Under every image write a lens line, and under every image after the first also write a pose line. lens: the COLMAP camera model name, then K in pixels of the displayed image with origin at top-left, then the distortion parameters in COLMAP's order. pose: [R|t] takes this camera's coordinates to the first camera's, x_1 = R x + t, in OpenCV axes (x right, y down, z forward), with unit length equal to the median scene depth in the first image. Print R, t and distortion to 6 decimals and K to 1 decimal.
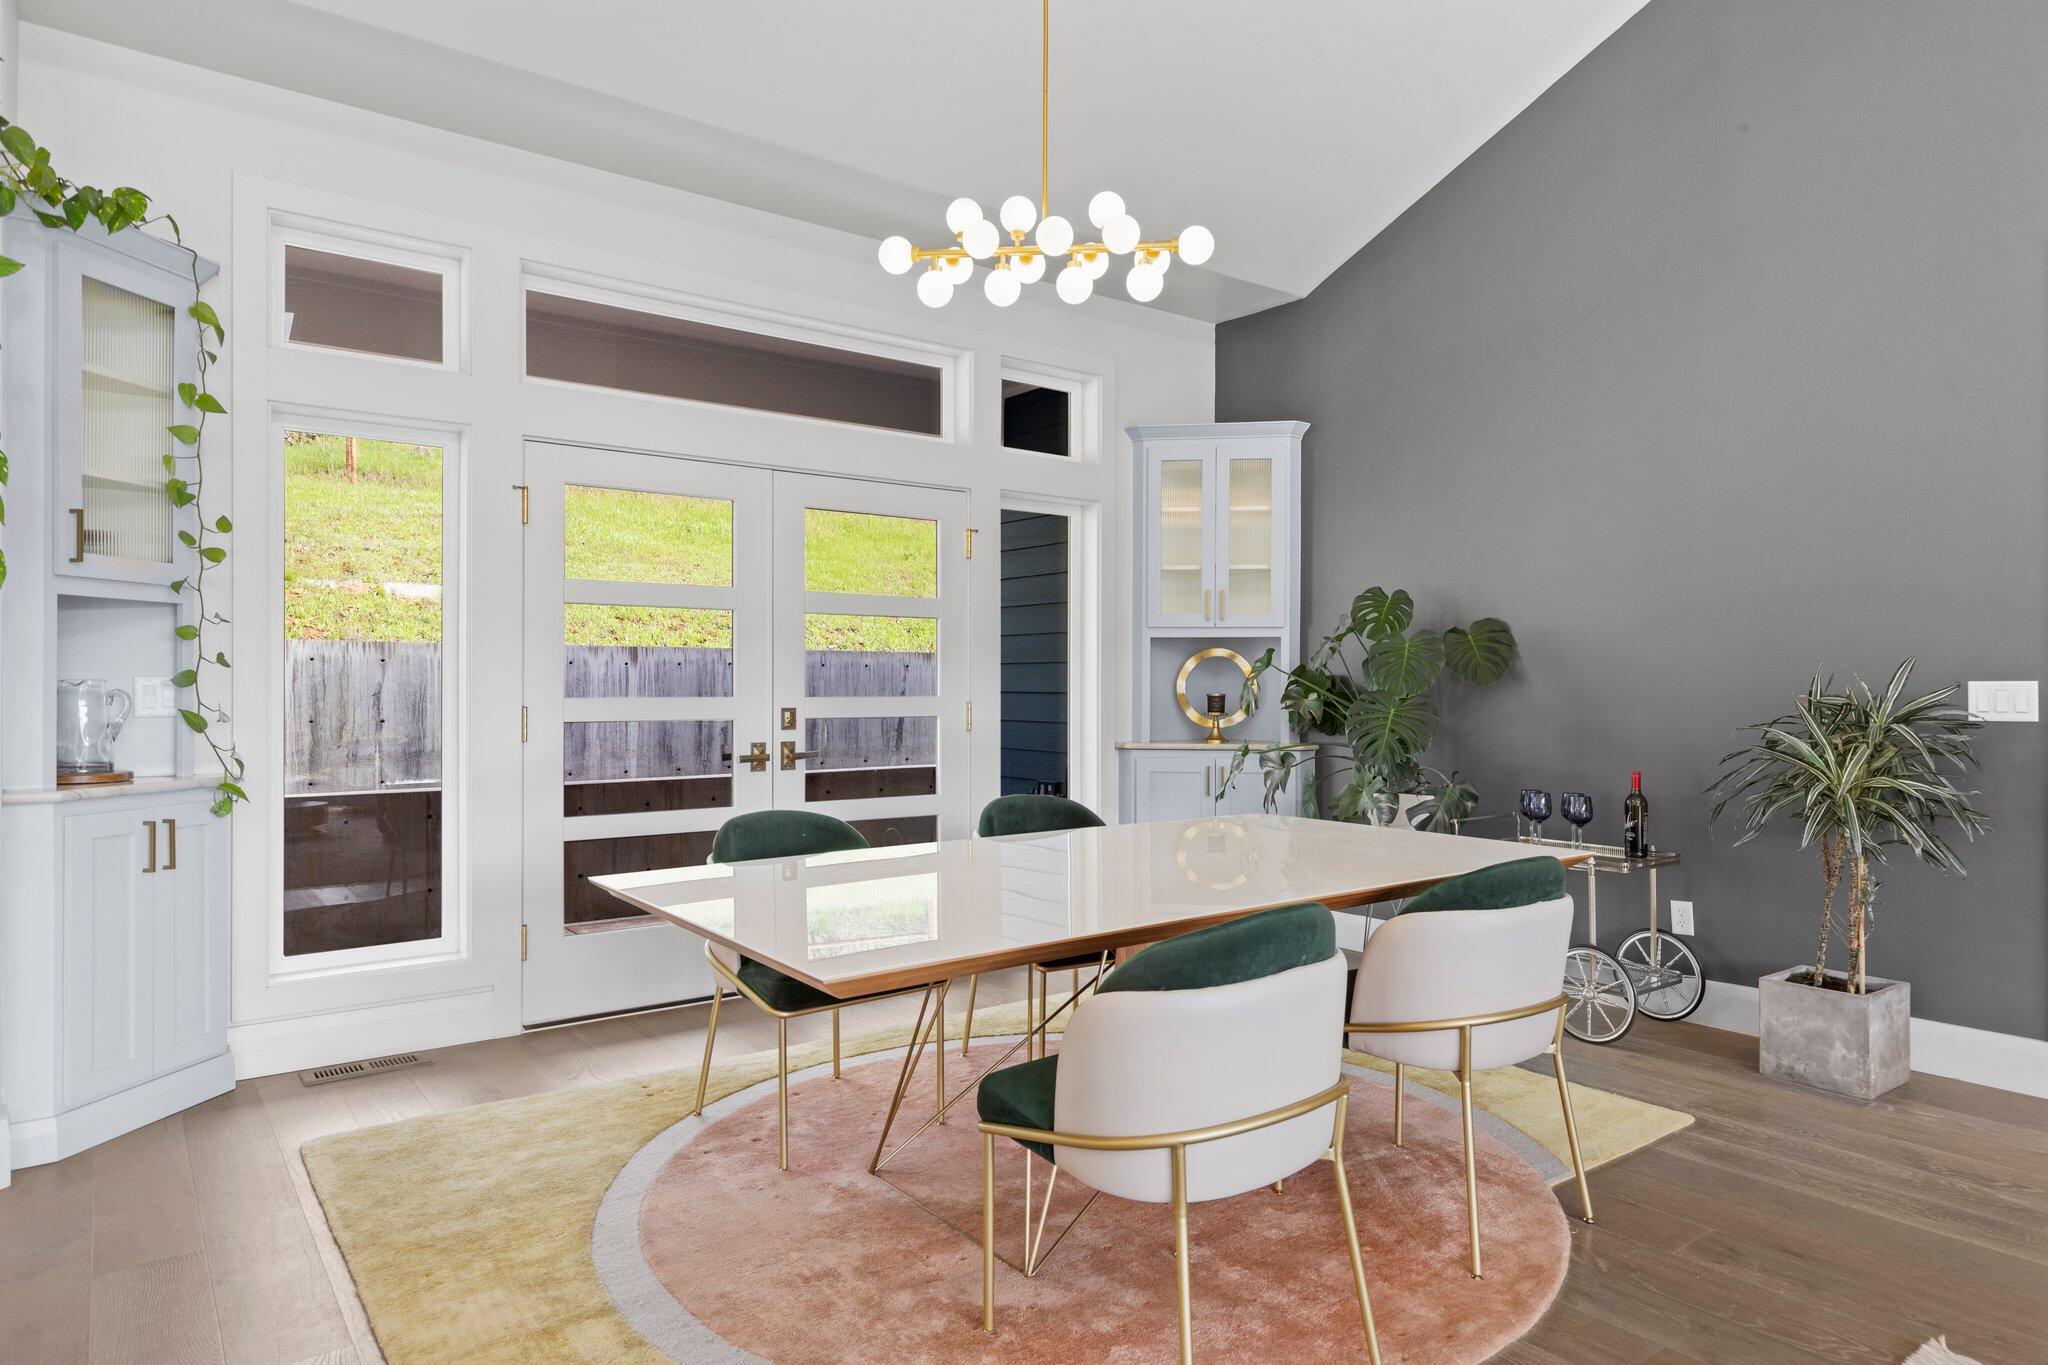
lens RADIAL K [[1226.2, 0, 1024.0], [0, 1226.2, 682.5], [0, 0, 1]] dist [-0.006834, -0.001180]
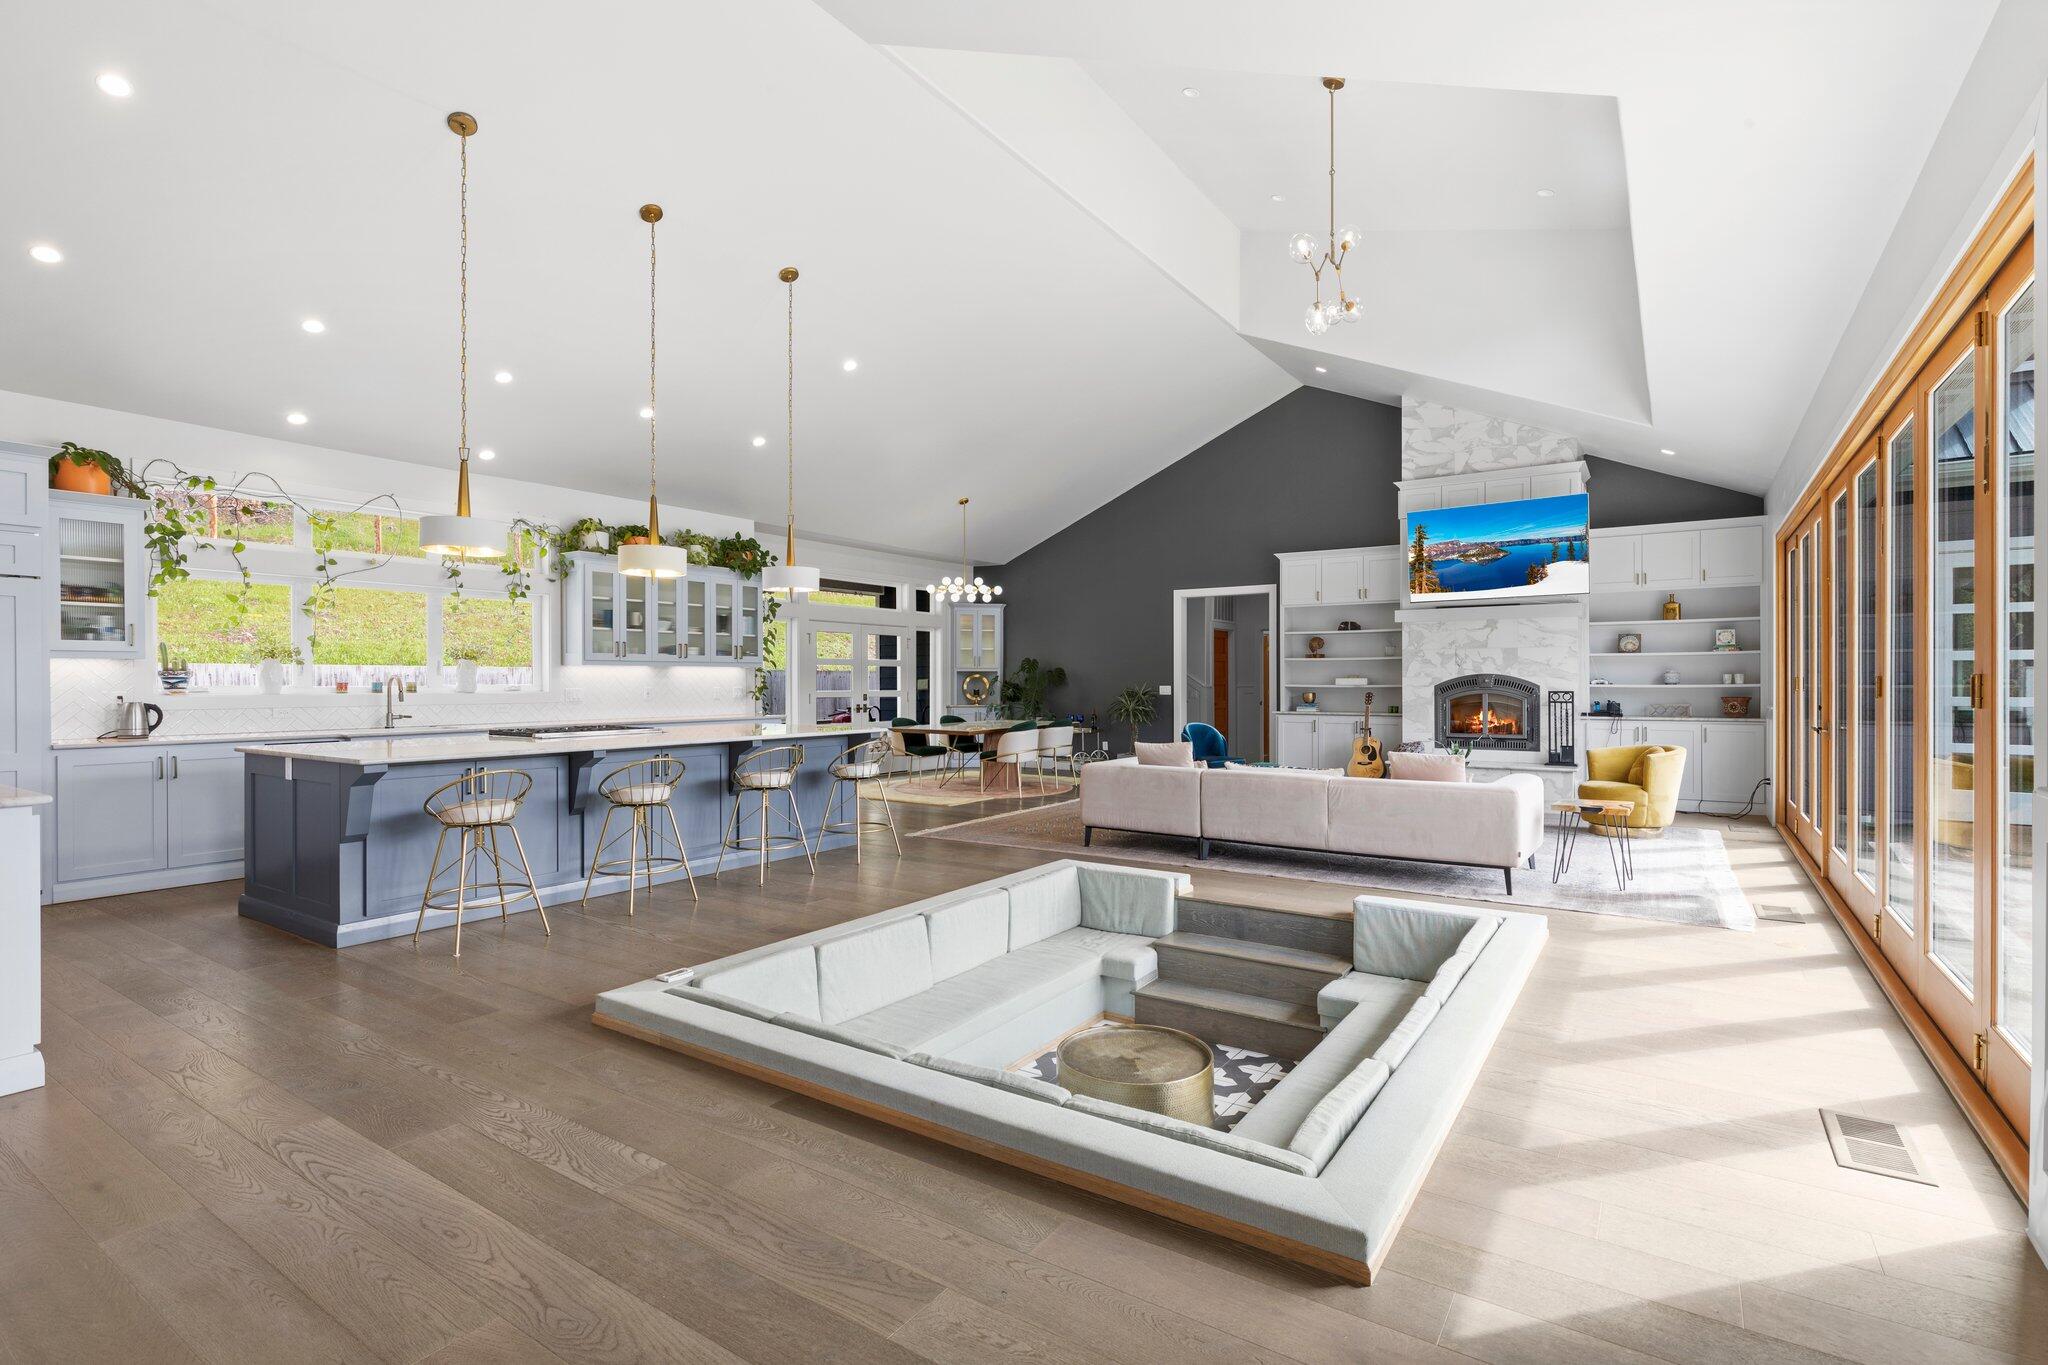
lens RADIAL K [[959.1, 0, 1036.0], [0, 959.1, 684.1], [0, 0, 1]] dist [-0.002333, -0.000795]
pose [[0.943697, -0.003074, 0.330796, -0.698964], [0.001173, 0.999982, 0.005949, -0.024666], [-0.330808, -0.005226, 0.943684, -1.858373]]
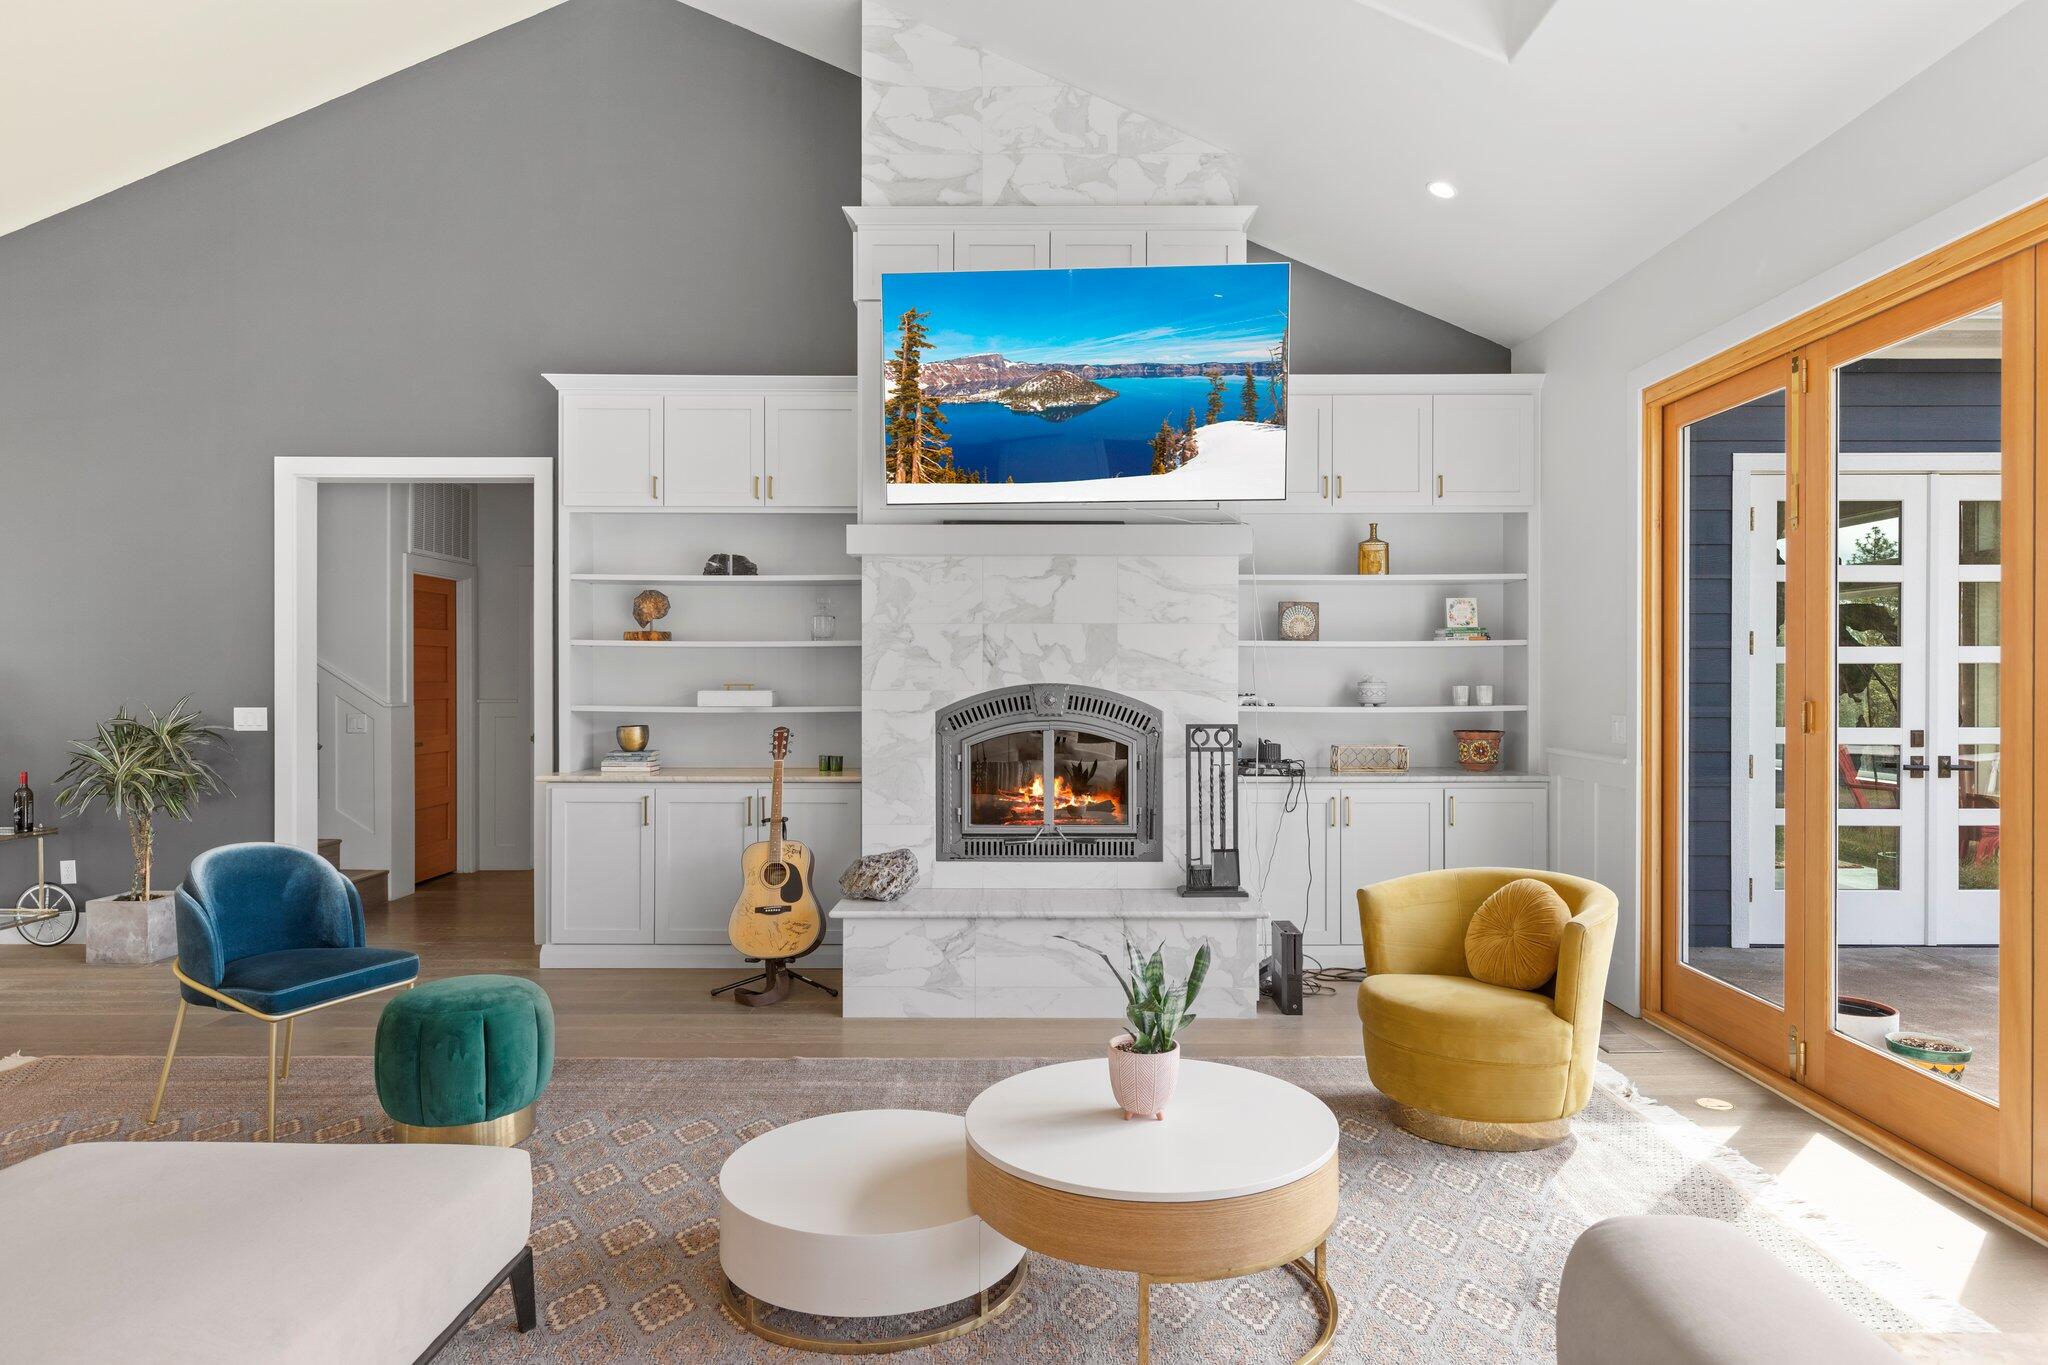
lens RADIAL K [[1215.8, 0, 1042.2], [0, 1215.8, 682.9], [0, 0, 1]] dist [0.002037, 0.000428]
pose [[0.601840, -0.002980, 0.798611, 0.087407], [-0.003375, 0.999975, 0.006275, -0.042860], [-0.798610, -0.006471, 0.601814, -0.780801]]
